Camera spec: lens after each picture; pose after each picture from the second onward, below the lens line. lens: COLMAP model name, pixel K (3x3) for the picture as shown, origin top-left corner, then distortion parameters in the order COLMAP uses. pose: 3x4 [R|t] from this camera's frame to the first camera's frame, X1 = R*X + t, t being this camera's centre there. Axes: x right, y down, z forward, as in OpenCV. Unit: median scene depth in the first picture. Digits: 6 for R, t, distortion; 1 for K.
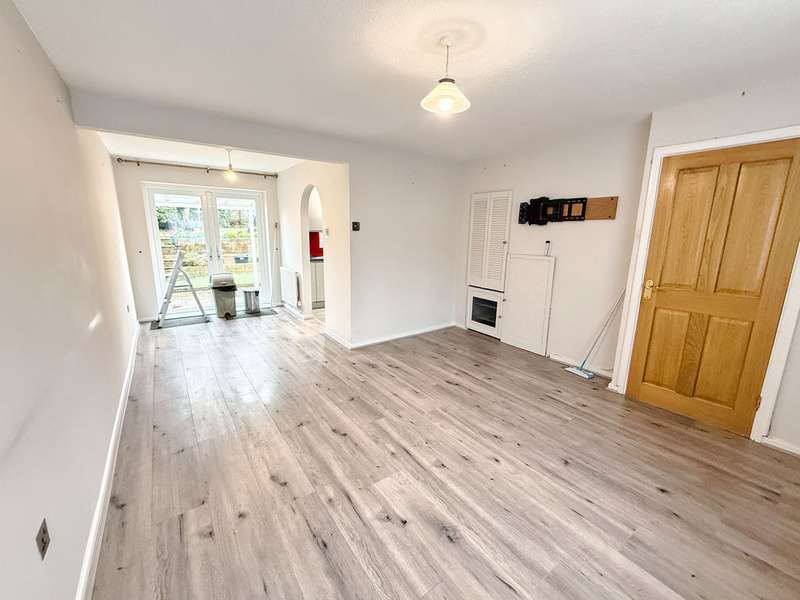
lens RADIAL K [[322.6, 0, 396.0], [0, 322.6, 294.7], [0, 0, 1]] dist [0.000961, 0.000835]
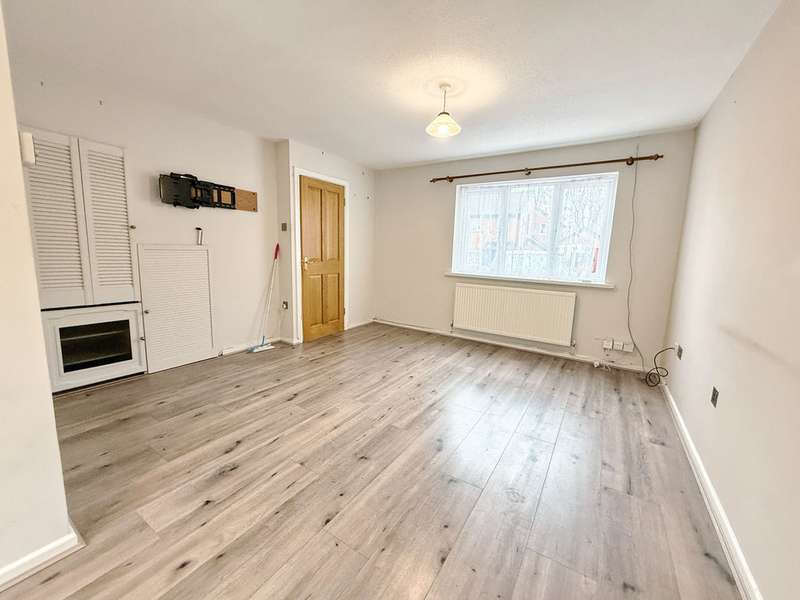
lens RADIAL K [[322.6, 0, 394.7], [0, 322.6, 299.8], [0, 0, 1]] dist [0.000961, 0.000835]
pose [[-0.353479, -0.164048, 0.920946, -0.608564], [0.146936, 0.962544, 0.227856, -0.111330], [-0.923830, 0.215862, -0.316134, 0.918523]]
